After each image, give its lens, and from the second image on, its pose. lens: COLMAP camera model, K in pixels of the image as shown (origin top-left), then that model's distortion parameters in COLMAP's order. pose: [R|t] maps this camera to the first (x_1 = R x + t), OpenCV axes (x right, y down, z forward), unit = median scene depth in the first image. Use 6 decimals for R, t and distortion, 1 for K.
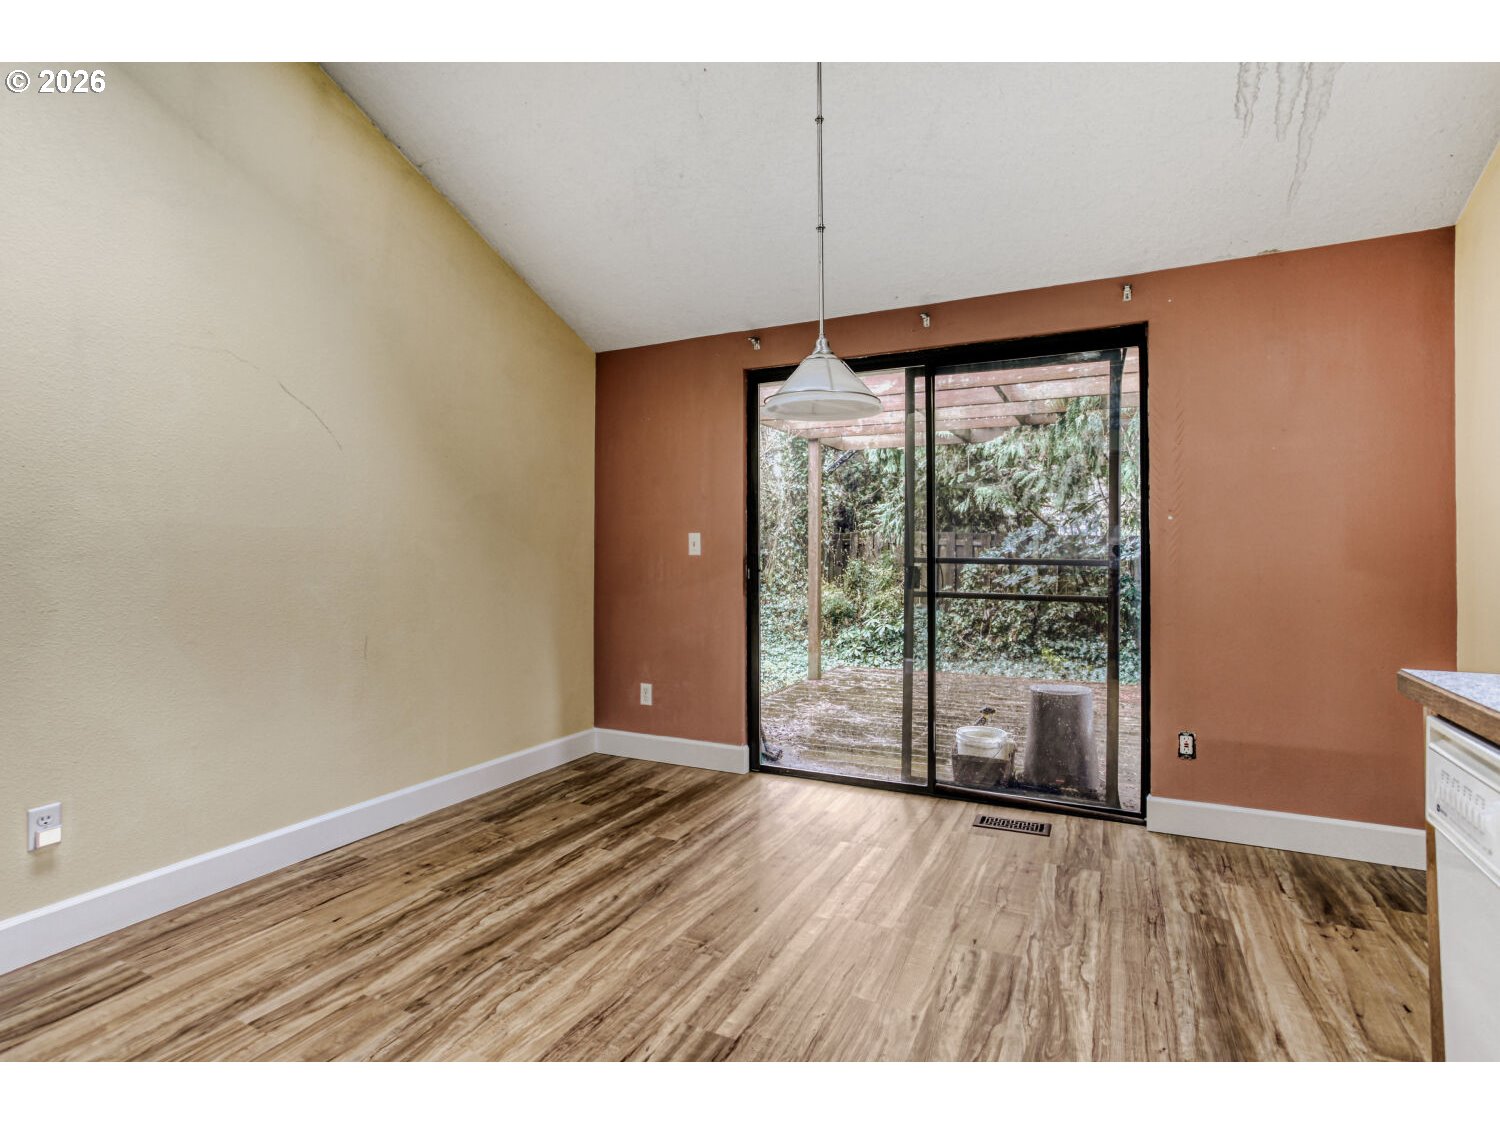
lens RADIAL K [[729.3, 0, 719.4], [0, 729.3, 550.4], [0, 0, 1]] dist [-0.050341, 0.021981]
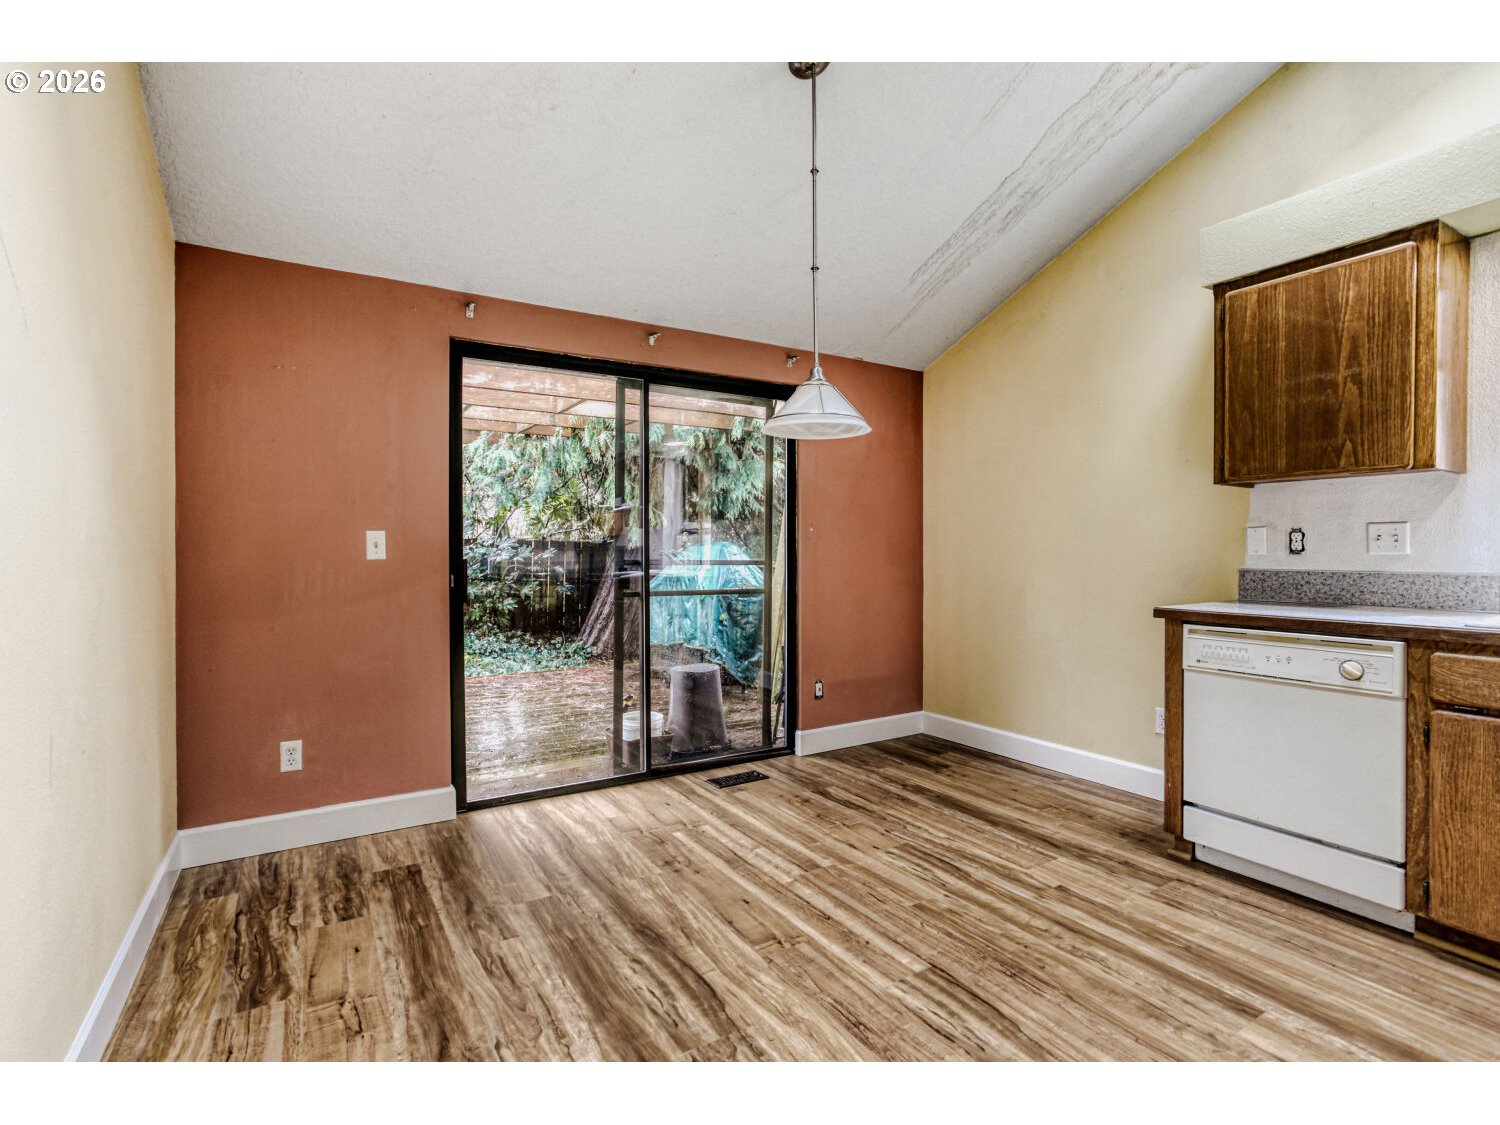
lens RADIAL K [[729.3, 0, 739.8], [0, 729.3, 561.8], [0, 0, 1]] dist [-0.050341, 0.021981]
pose [[0.516872, -0.011042, 0.855992, -0.644497], [-0.002502, 0.999893, 0.014409, -0.003453], [-0.856059, -0.009589, 0.516789, 0.368056]]
